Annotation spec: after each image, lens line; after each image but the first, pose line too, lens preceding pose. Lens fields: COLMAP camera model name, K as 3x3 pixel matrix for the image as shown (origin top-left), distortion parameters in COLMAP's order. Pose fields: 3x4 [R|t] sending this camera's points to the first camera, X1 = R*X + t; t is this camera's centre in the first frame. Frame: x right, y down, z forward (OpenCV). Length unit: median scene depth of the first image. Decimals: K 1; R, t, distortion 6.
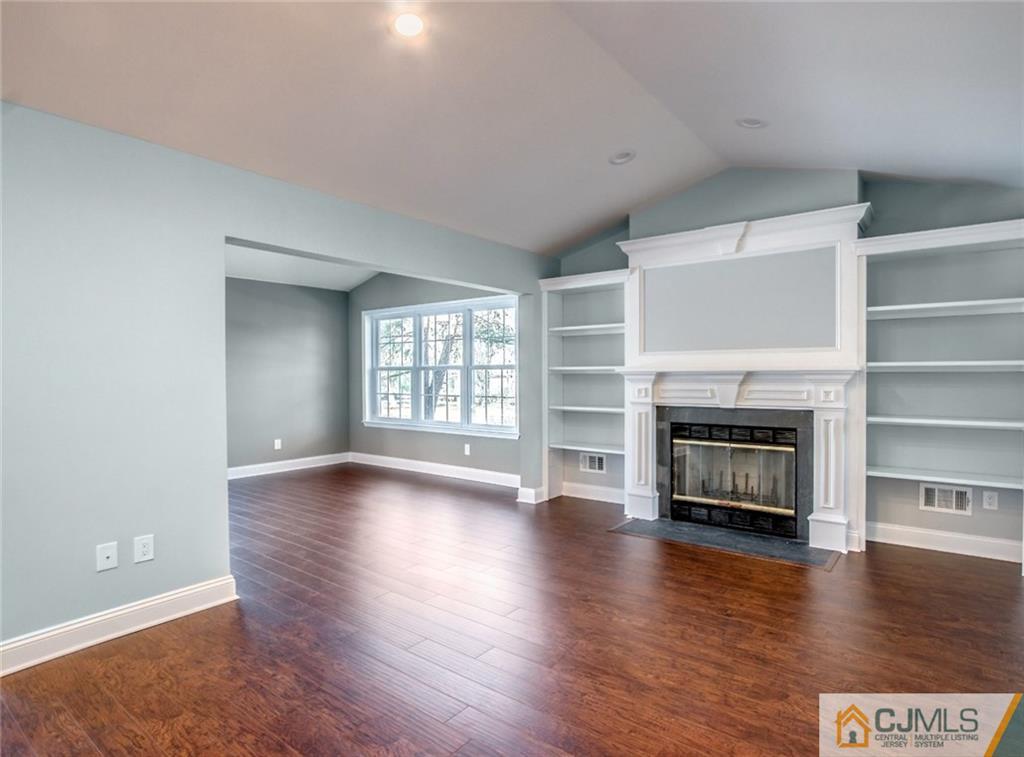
lens RADIAL K [[523.4, 0, 562.7], [0, 523.4, 375.3], [0, 0, 1]] dist [-0.000647, 0.000001]
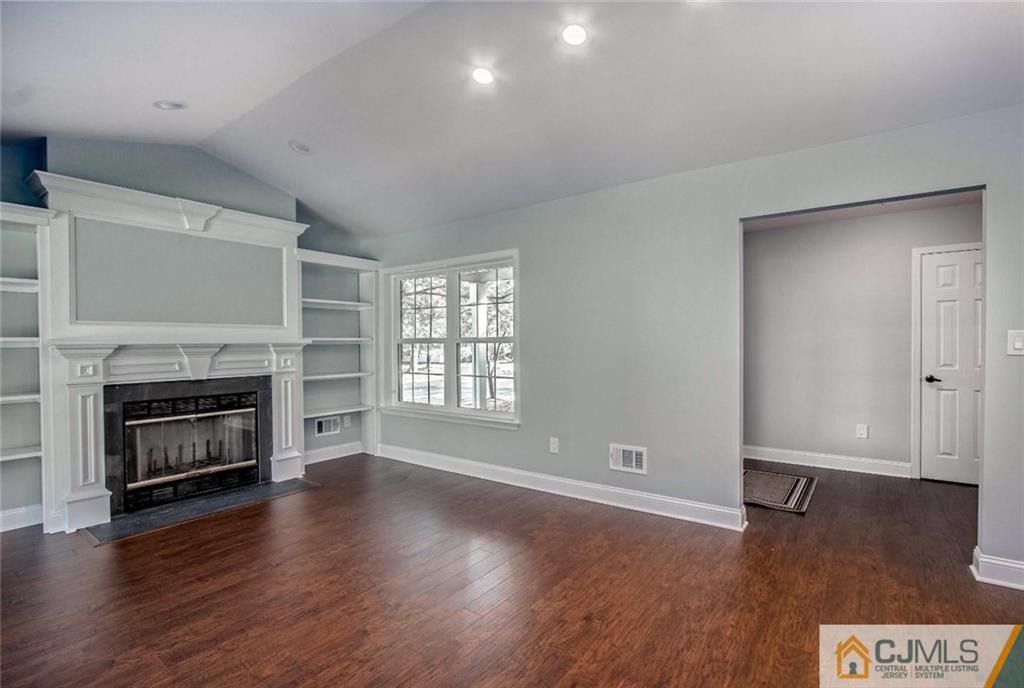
lens RADIAL K [[488.2, 0, 512.0], [0, 488.2, 344.0], [0, 0, 1]] dist [-0.029706, -0.000206]
pose [[0.039001, 0.000941, 0.999239, -0.615299], [0.010165, 0.999947, -0.001338, -0.000215], [-0.999187, 0.010210, 0.038989, 0.349033]]
